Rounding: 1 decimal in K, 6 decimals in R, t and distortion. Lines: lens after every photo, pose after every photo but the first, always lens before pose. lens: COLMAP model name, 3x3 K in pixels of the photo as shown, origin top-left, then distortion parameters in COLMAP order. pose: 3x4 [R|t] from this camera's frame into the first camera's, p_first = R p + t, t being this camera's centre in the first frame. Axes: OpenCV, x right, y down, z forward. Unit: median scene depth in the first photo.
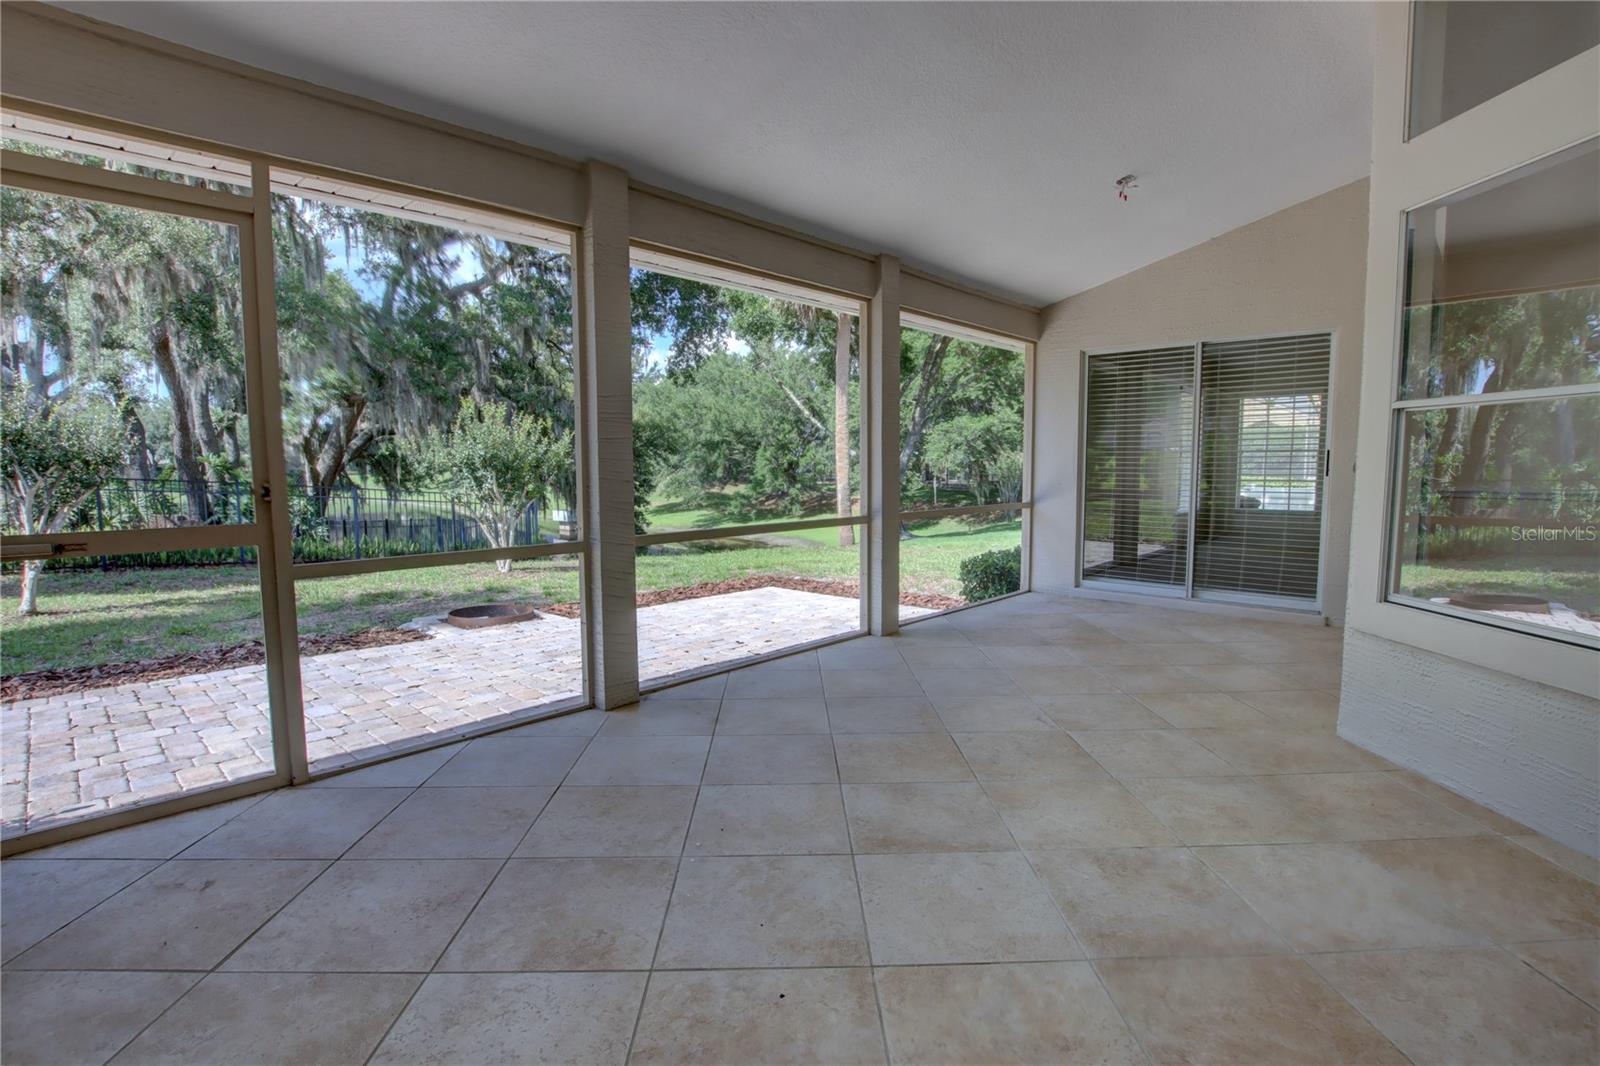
lens RADIAL K [[760.9, 0, 801.0], [0, 760.9, 536.8], [0, 0, 1]] dist [-0.033343, 0.001284]
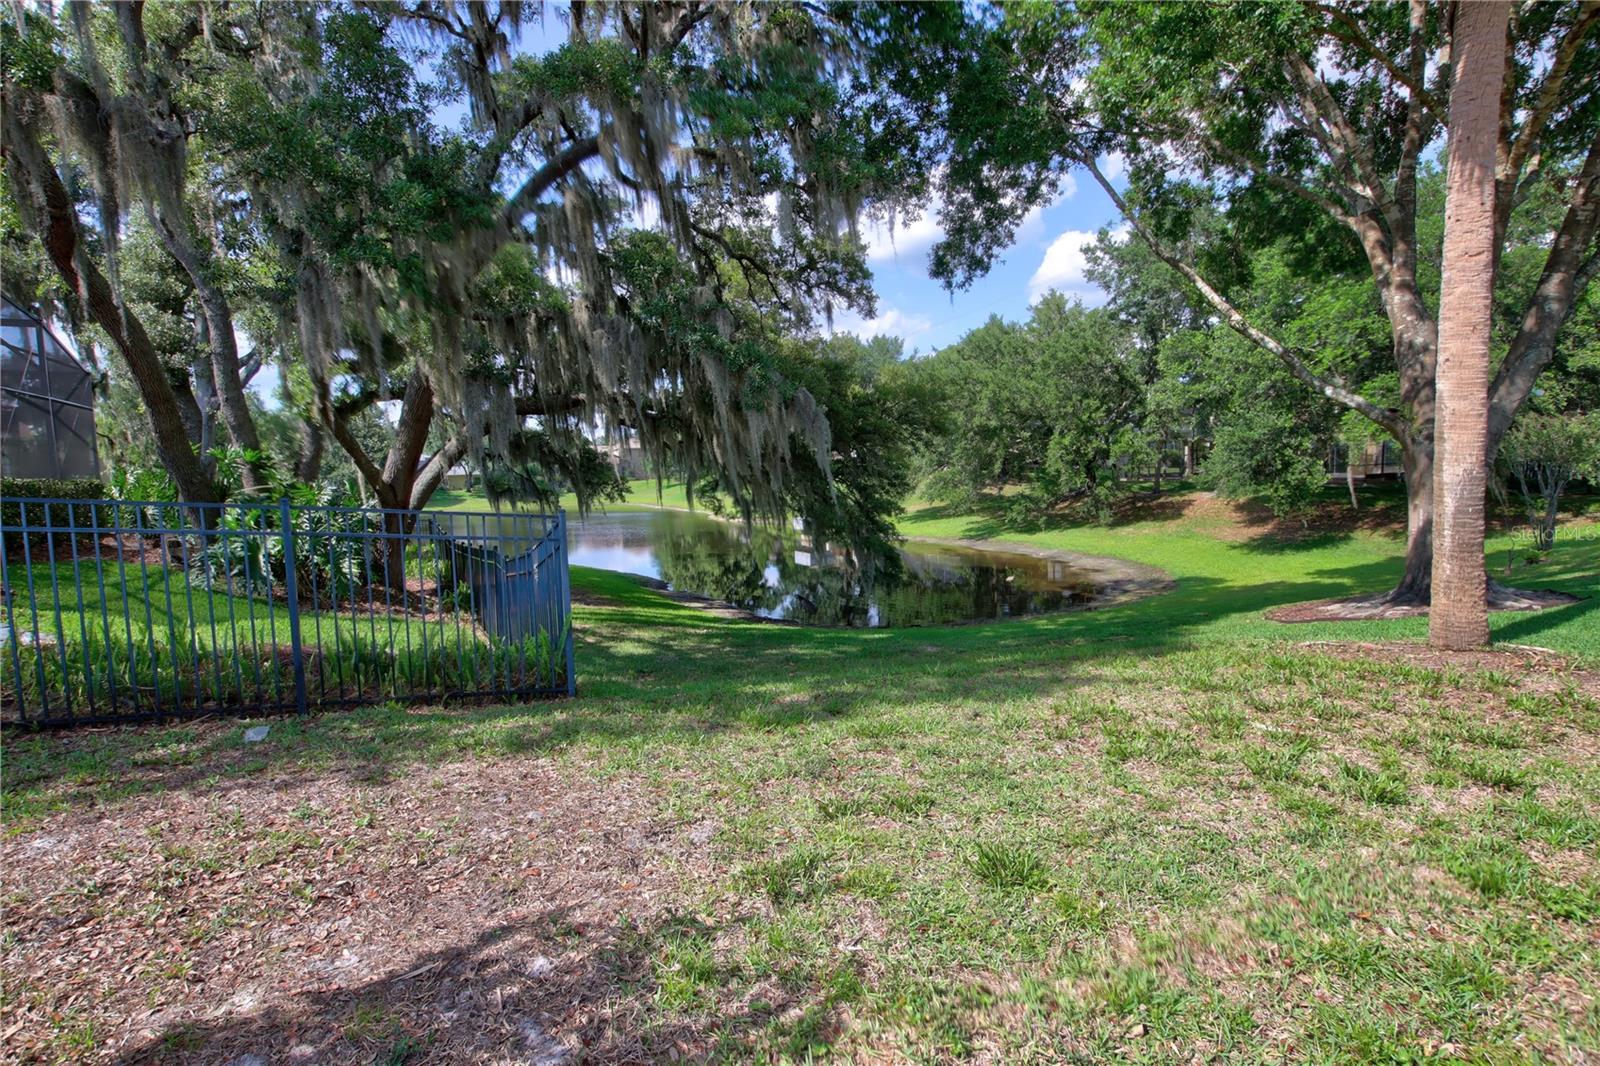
lens RADIAL K [[735.0, 0, 816.3], [0, 735.0, 532.8], [0, 0, 1]] dist [-0.010085, 0.000157]
pose [[0.947568, 0.004881, -0.319518, -0.104829], [-0.006457, 0.999972, -0.003872, -0.035525], [0.319490, 0.005732, 0.947572, 0.579803]]
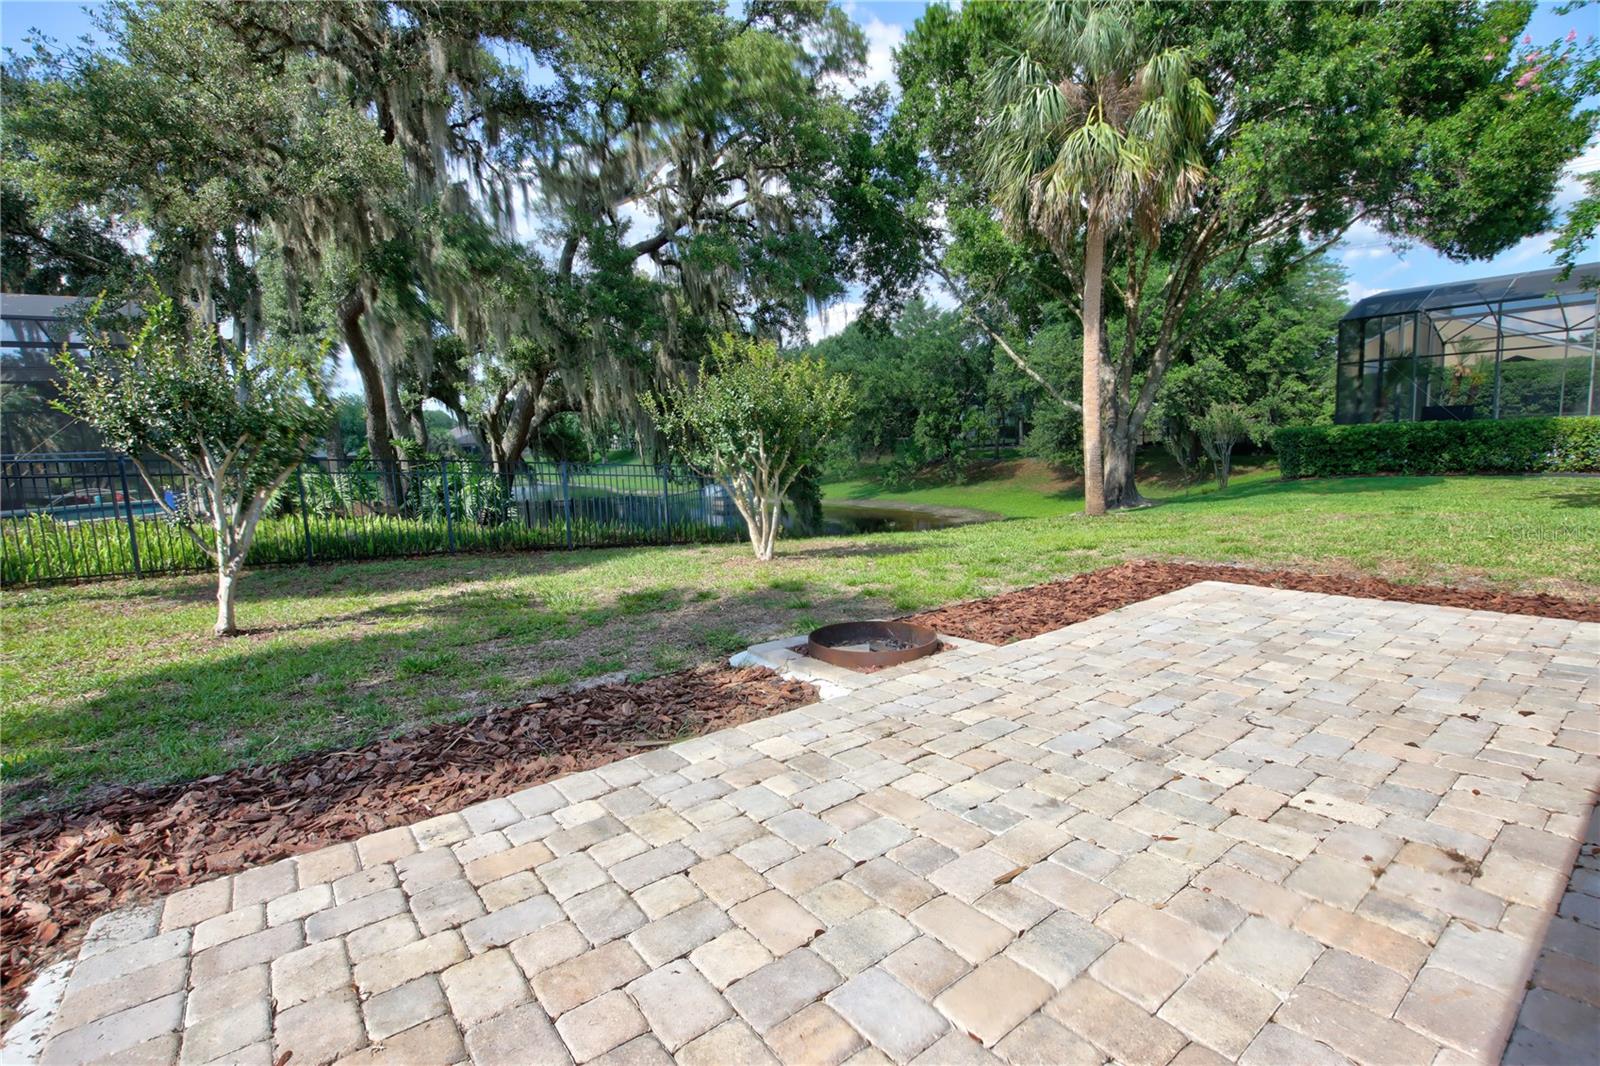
lens RADIAL K [[745.6, 0, 790.1], [0, 745.6, 538.8], [0, 0, 1]] dist [-0.026847, 0.000034]
pose [[0.984452, -0.018168, -0.174710, -0.124799], [0.025205, 0.998954, 0.038143, -0.002326], [0.173834, -0.041953, 0.983881, 0.130481]]
